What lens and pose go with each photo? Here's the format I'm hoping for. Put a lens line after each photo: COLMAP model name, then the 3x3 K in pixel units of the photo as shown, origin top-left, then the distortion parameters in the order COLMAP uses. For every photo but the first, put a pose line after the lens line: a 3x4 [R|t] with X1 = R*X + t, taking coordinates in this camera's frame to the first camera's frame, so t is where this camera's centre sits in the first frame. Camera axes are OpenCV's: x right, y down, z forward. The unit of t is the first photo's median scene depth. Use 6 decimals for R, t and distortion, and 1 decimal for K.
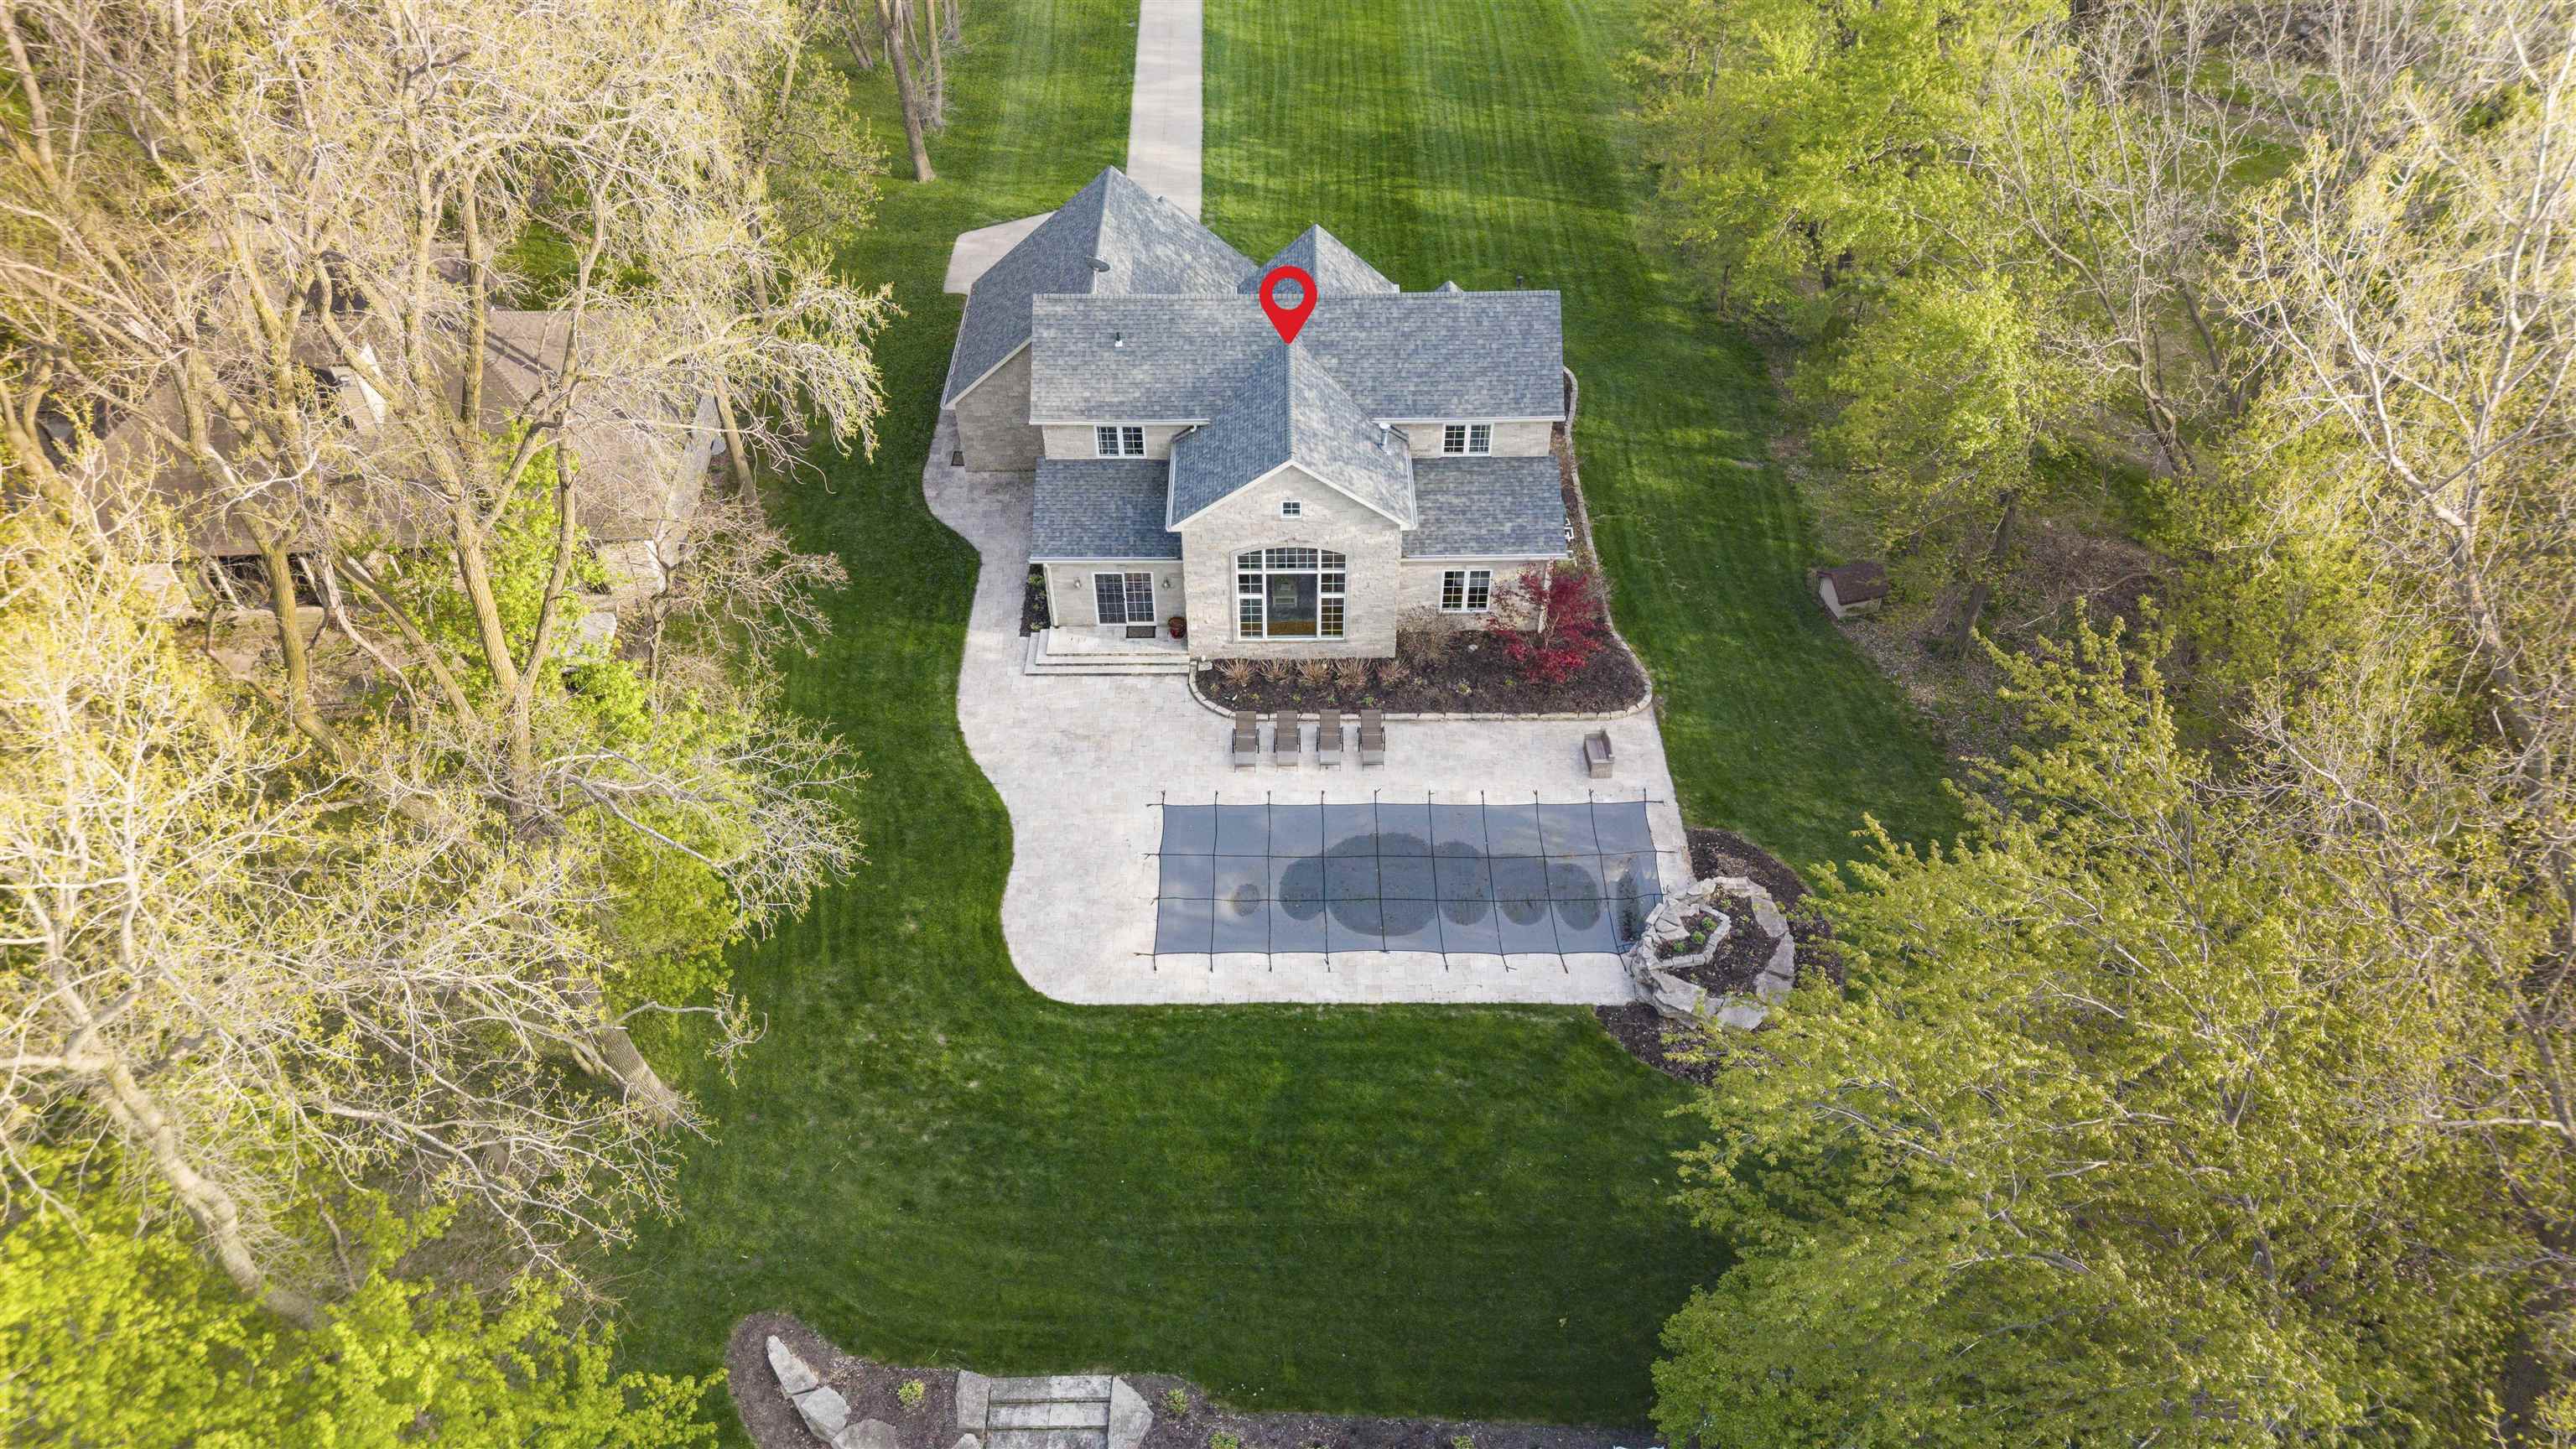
lens RADIAL K [[1674.7, 0, 1284.4], [0, 1674.7, 725.3], [0, 0, 1]] dist [0.041306, -0.000816]
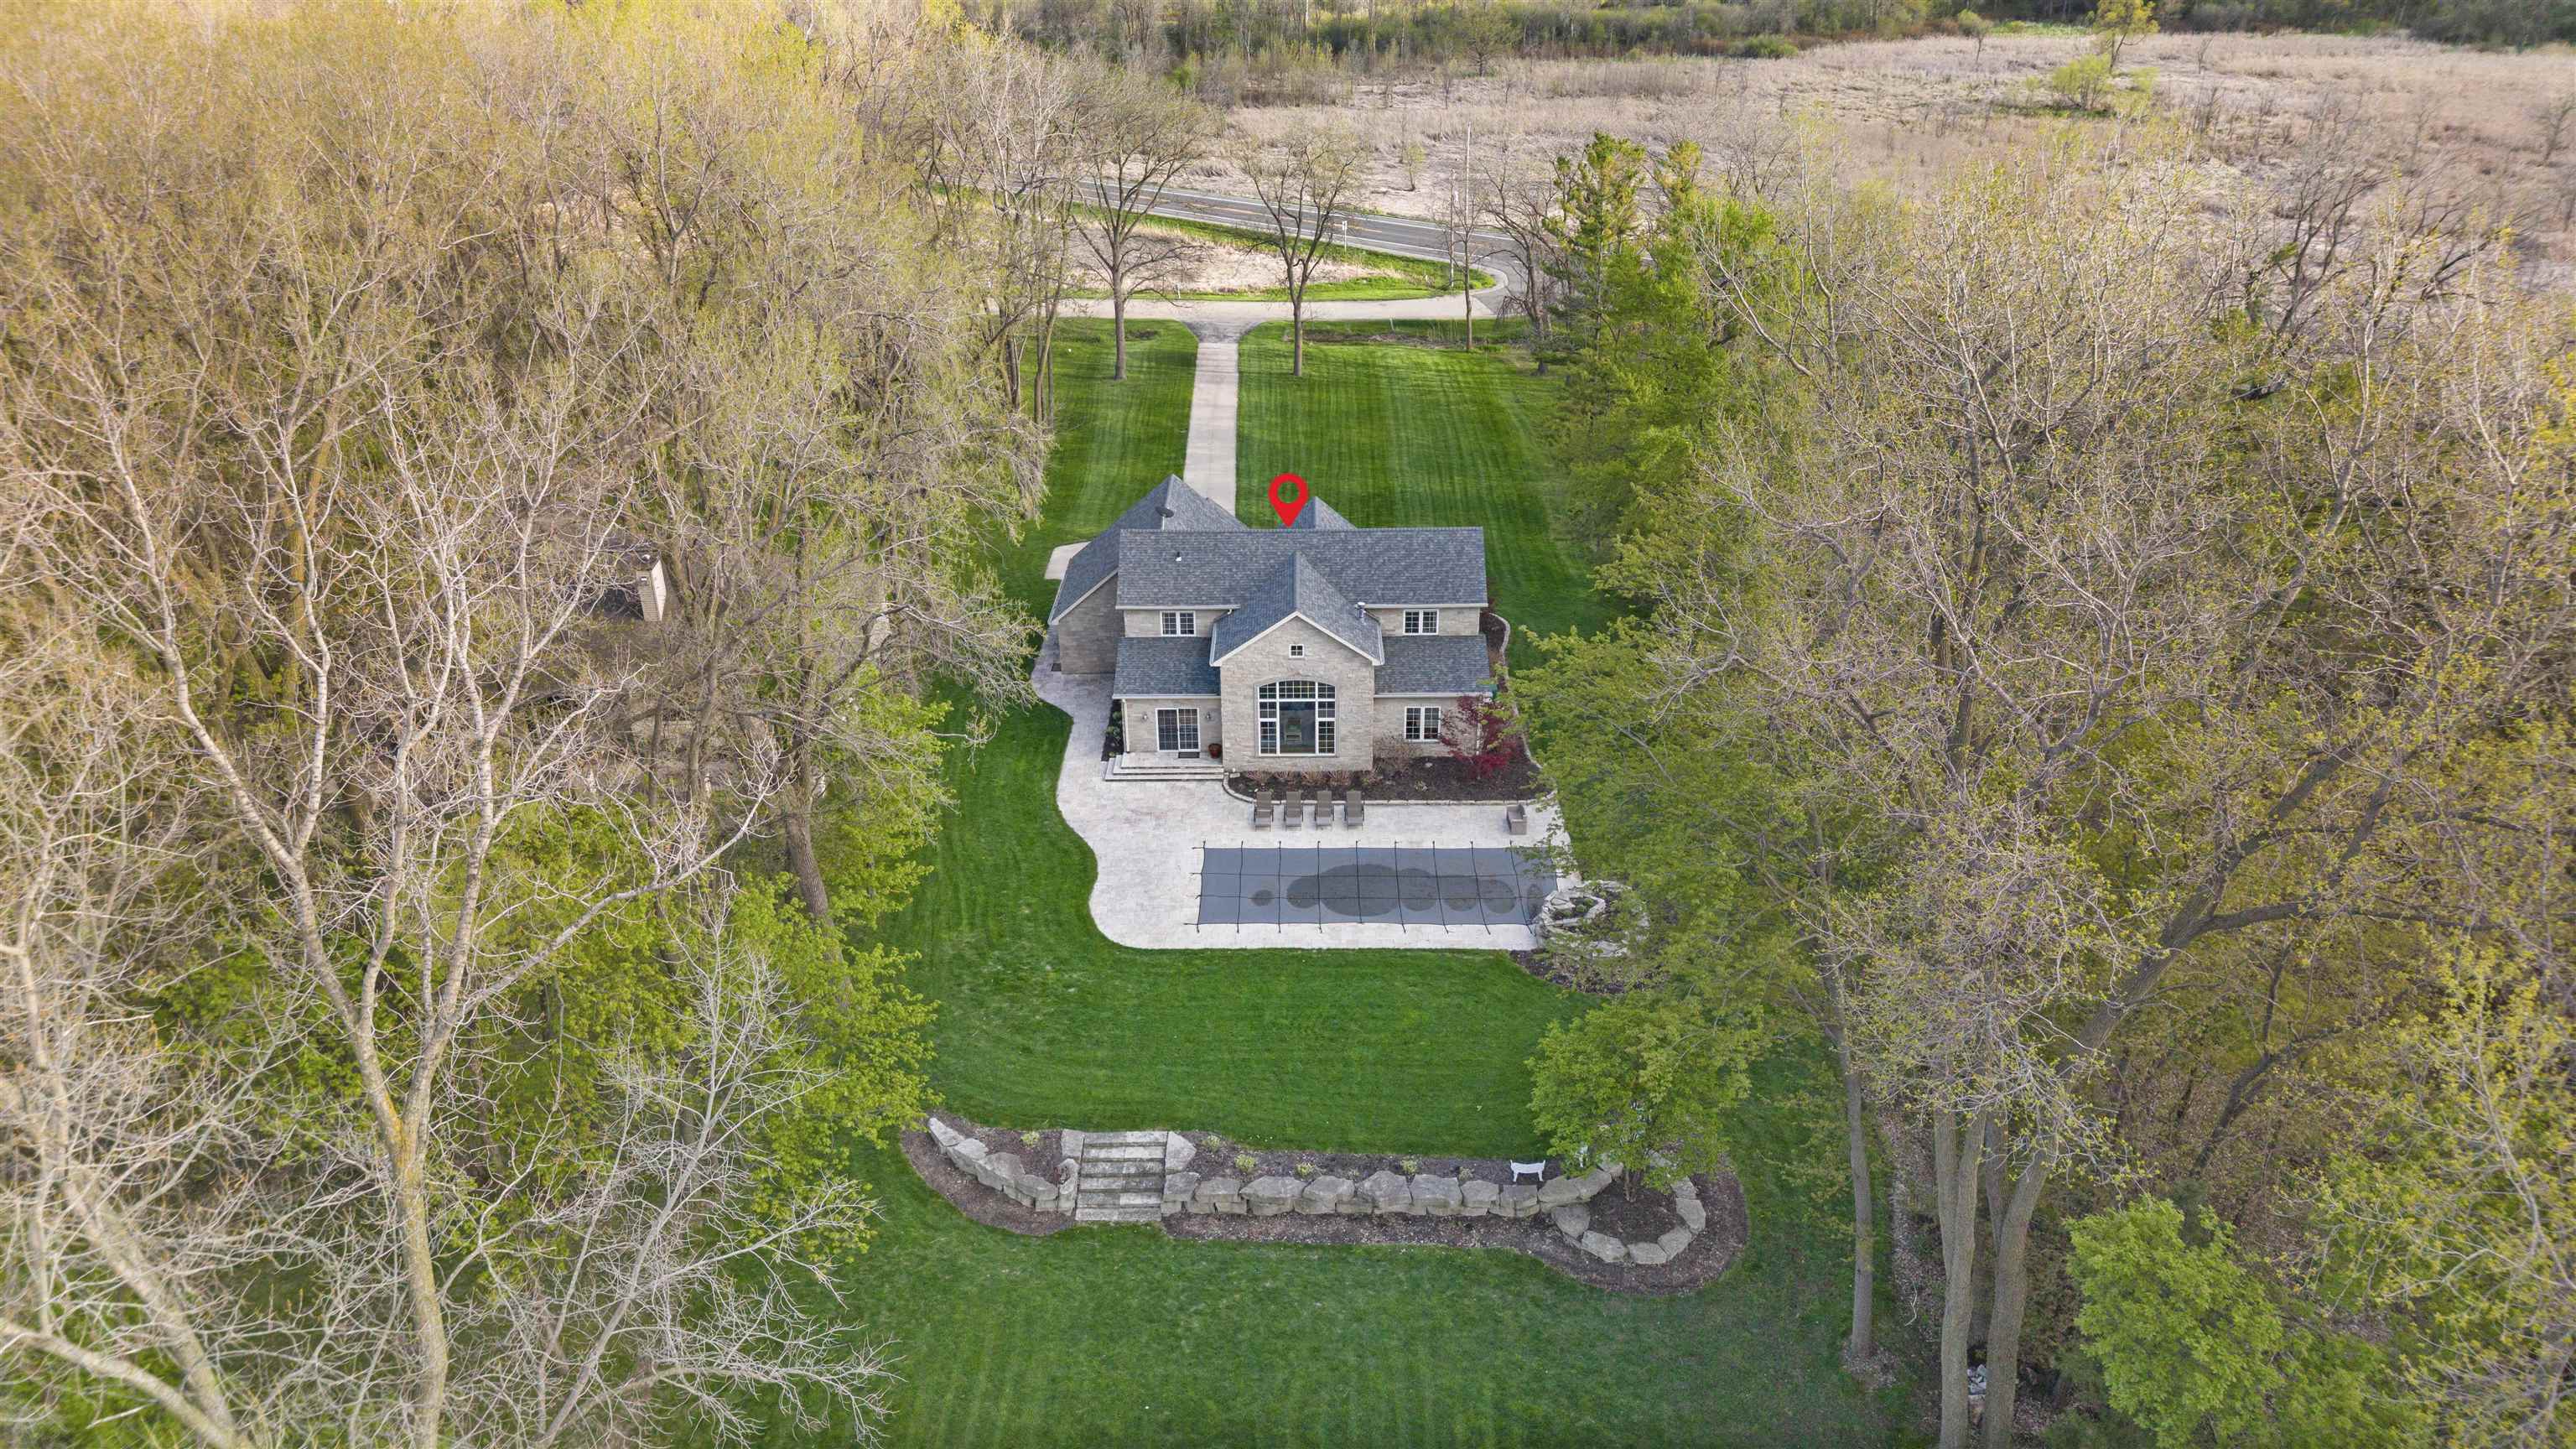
lens RADIAL K [[1674.7, 0, 1284.4], [0, 1674.7, 721.0], [0, 0, 1]] dist [0.041306, -0.000816]
pose [[0.999913, 0.000923, -0.013180, 0.012132], [-0.004771, 0.955478, -0.295023, 0.339313], [0.012321, 0.295060, 0.955399, -0.347130]]
